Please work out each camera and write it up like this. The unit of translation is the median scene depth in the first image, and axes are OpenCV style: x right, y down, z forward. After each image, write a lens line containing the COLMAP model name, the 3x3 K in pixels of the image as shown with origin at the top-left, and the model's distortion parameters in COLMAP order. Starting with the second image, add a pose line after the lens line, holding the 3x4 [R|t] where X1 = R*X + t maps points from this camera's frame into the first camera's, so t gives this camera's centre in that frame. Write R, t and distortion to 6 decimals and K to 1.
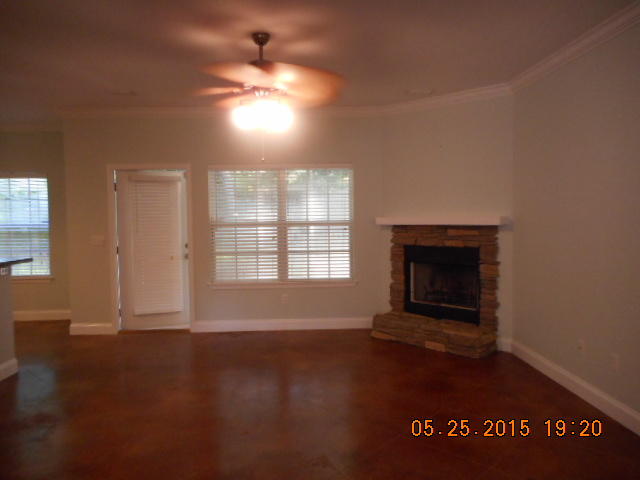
lens RADIAL K [[474.1, 0, 320.0], [0, 474.1, 240.0], [0, 0, 1]] dist [-0.006954, -0.002279]
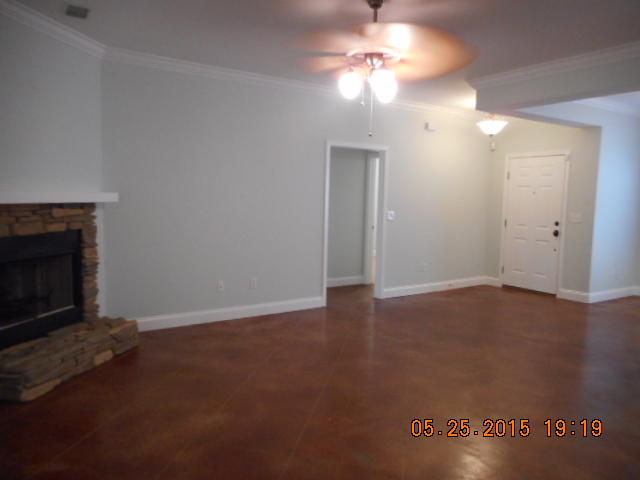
lens RADIAL K [[474.1, 0, 320.0], [0, 474.1, 240.0], [0, 0, 1]] dist [-0.006954, -0.002279]
pose [[-0.527391, -0.081328, 0.845722, -0.577925], [0.026284, 0.993370, 0.111917, -0.046381], [-0.849216, 0.081253, -0.521756, 1.056860]]
